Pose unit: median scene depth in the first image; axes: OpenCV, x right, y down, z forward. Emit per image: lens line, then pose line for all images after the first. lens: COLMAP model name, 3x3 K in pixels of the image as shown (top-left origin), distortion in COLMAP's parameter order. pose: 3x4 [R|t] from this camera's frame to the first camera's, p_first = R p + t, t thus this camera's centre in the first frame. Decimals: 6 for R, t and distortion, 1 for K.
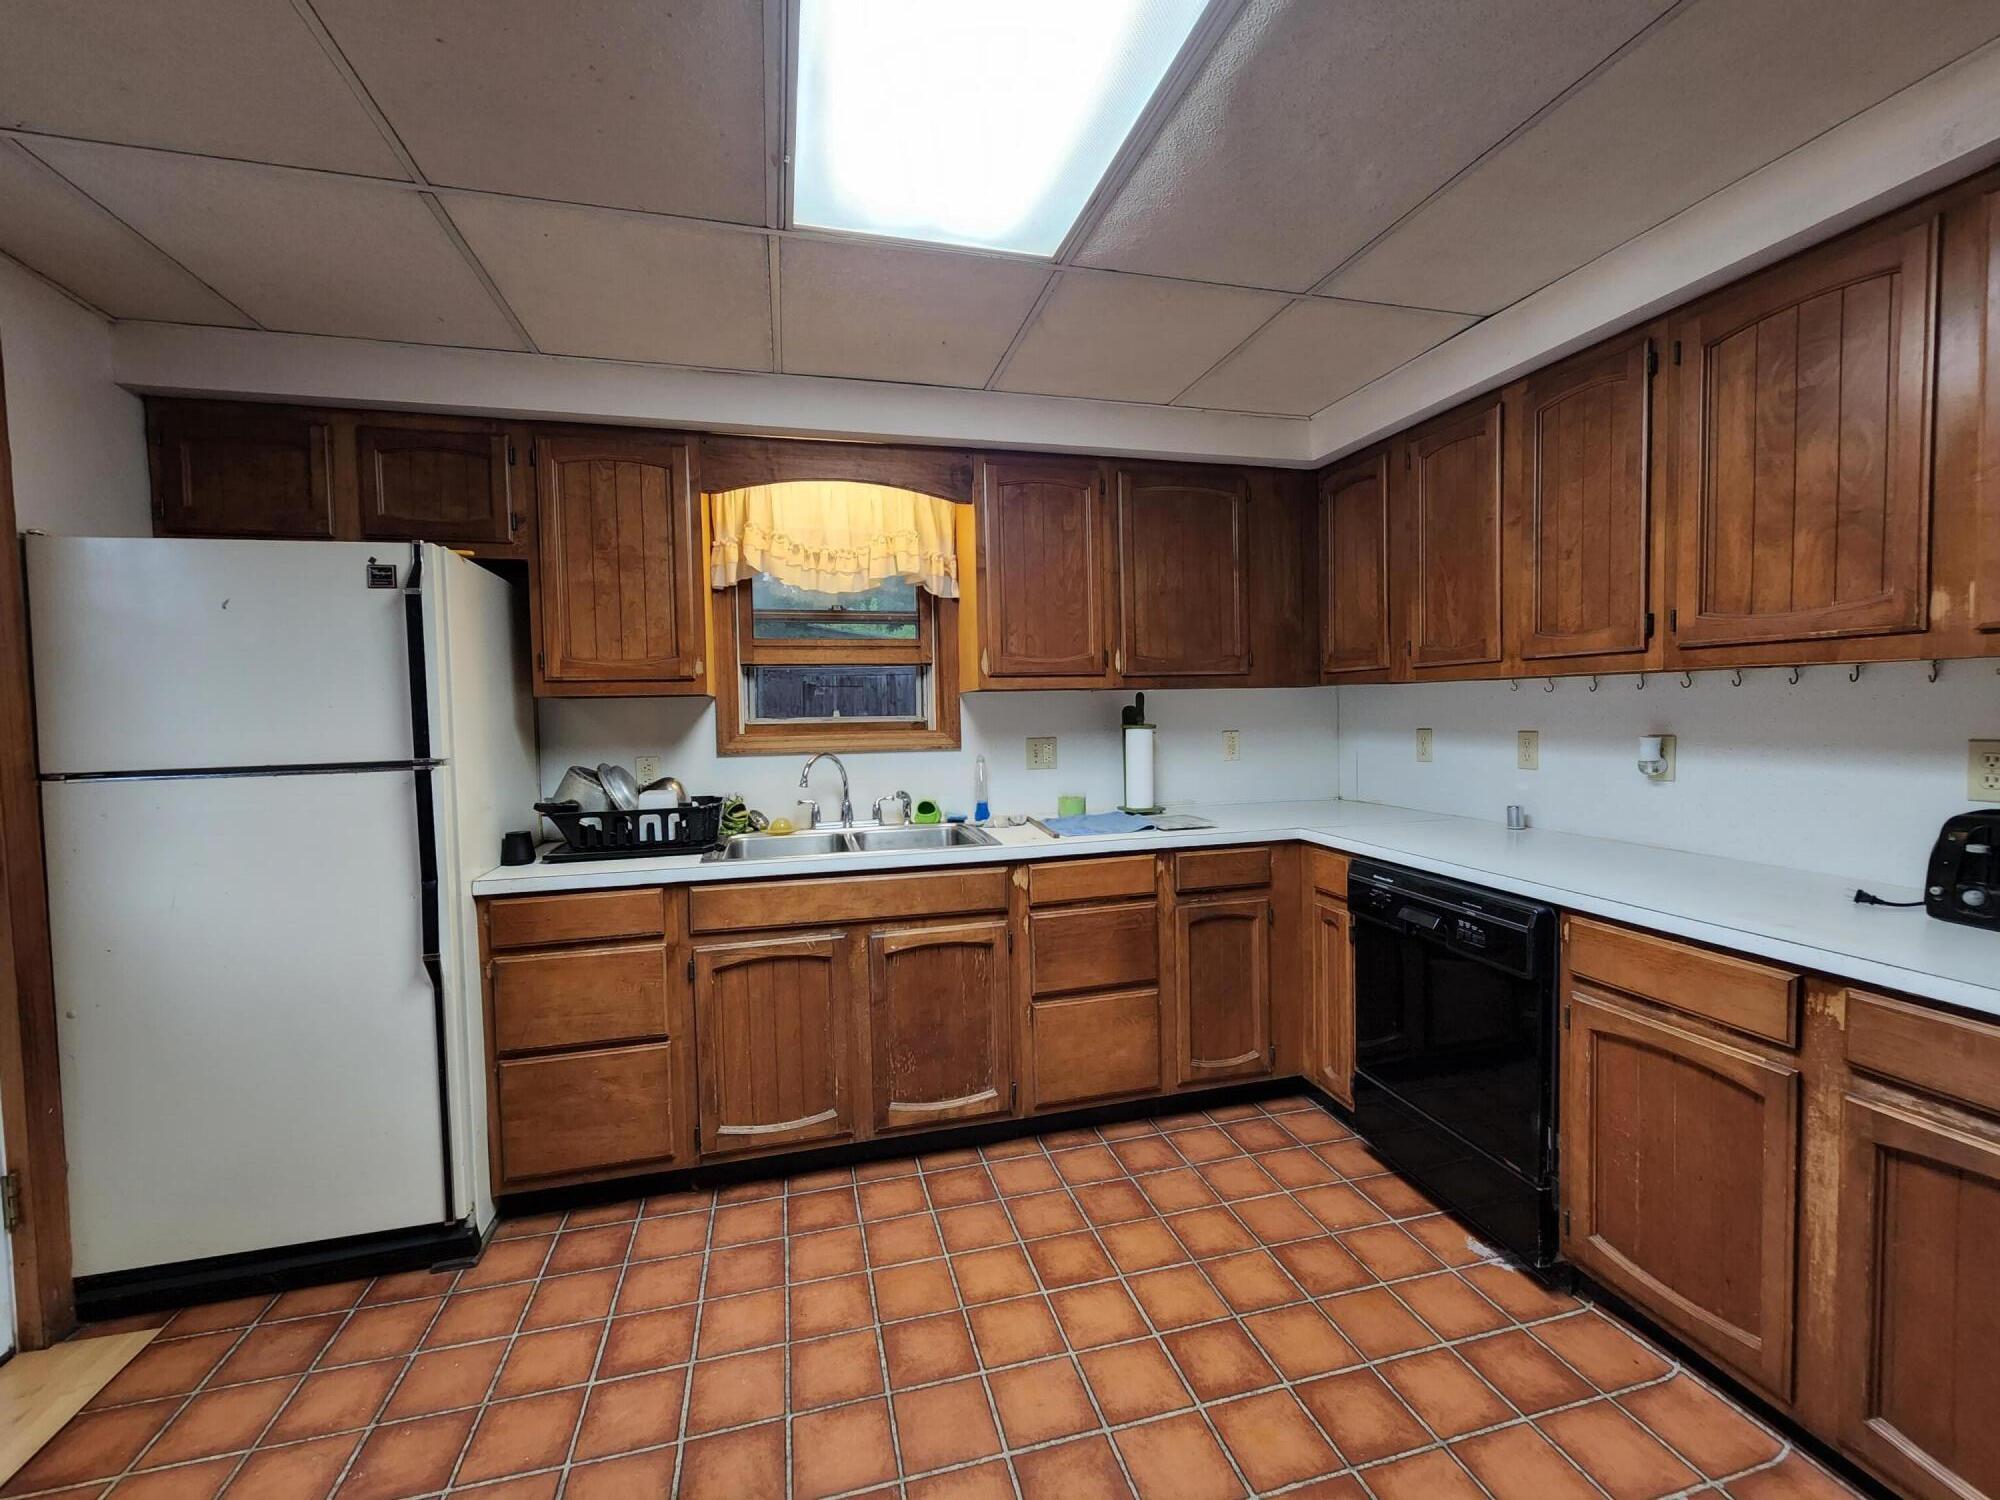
lens RADIAL K [[822.4, 0, 993.1], [0, 822.4, 741.9], [0, 0, 1]] dist [-0.008181, -0.000796]
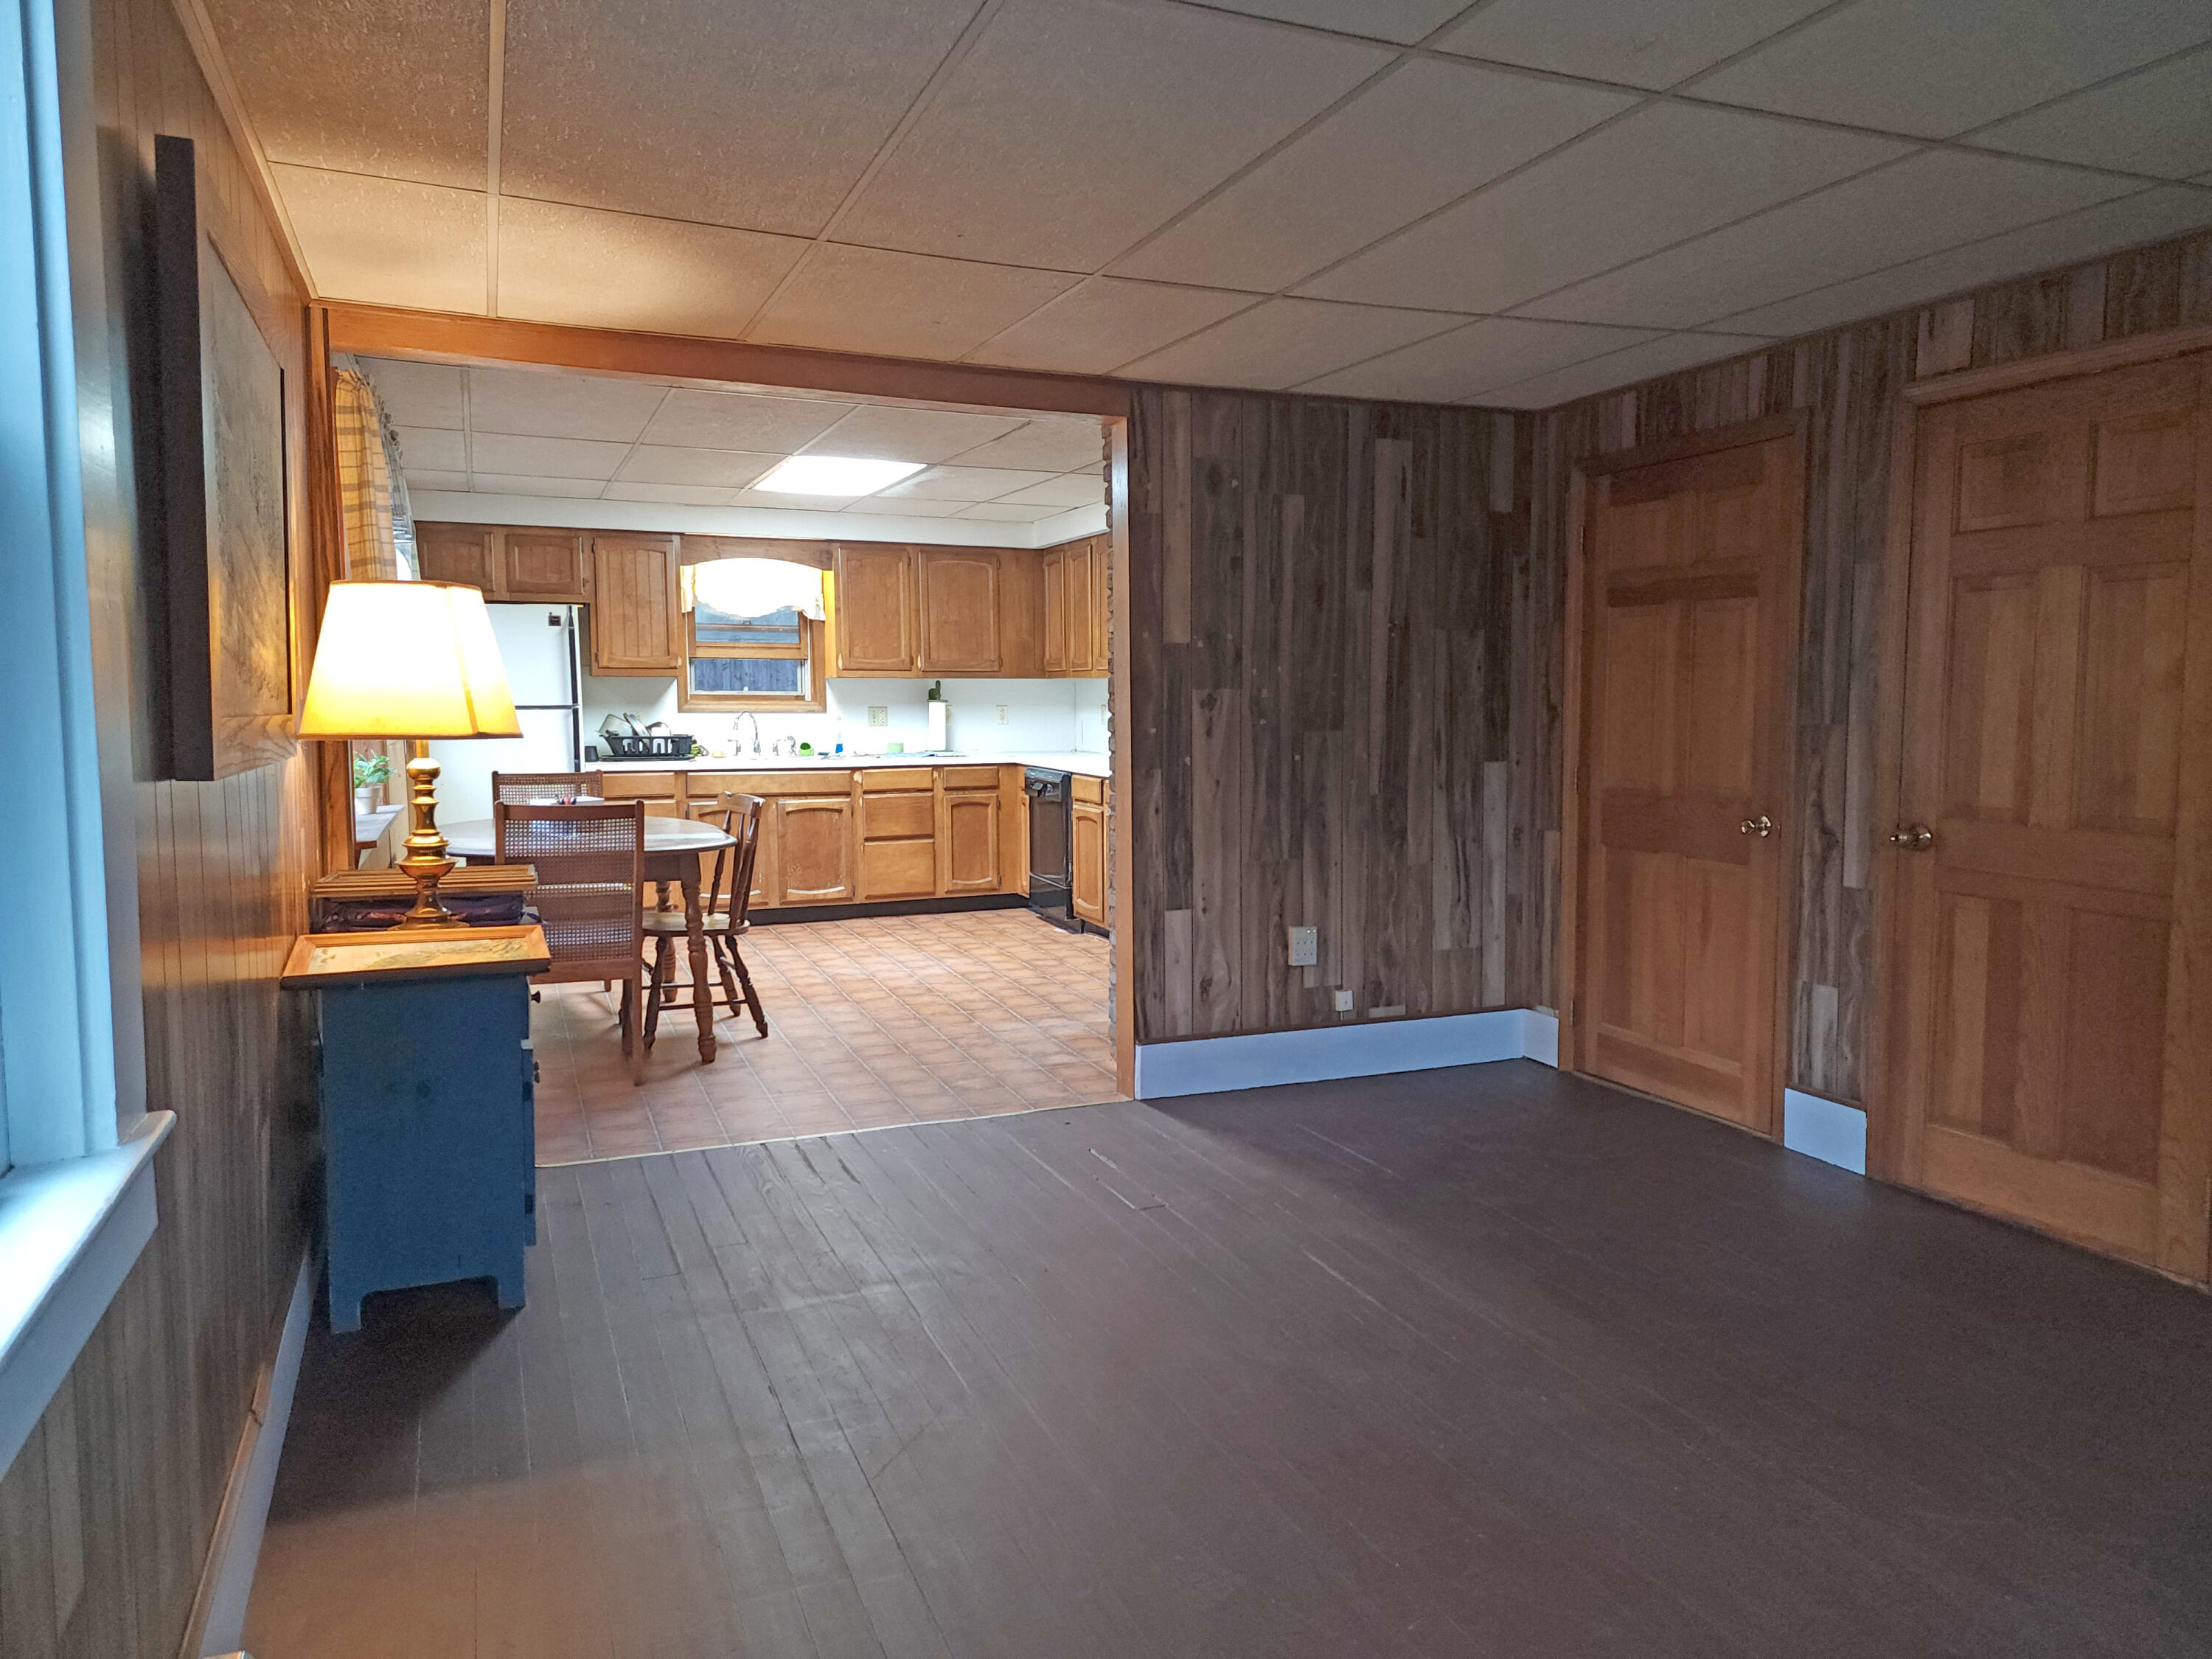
lens RADIAL K [[1478.1, 0, 1149.4], [0, 1478.1, 830.6], [0, 0, 1]] dist [0.055133, -0.044236]
pose [[0.985743, 0.004592, 0.168192, 0.128664], [-0.013446, 0.998580, 0.051541, 0.108097], [-0.167717, -0.053068, 0.984406, -2.617970]]
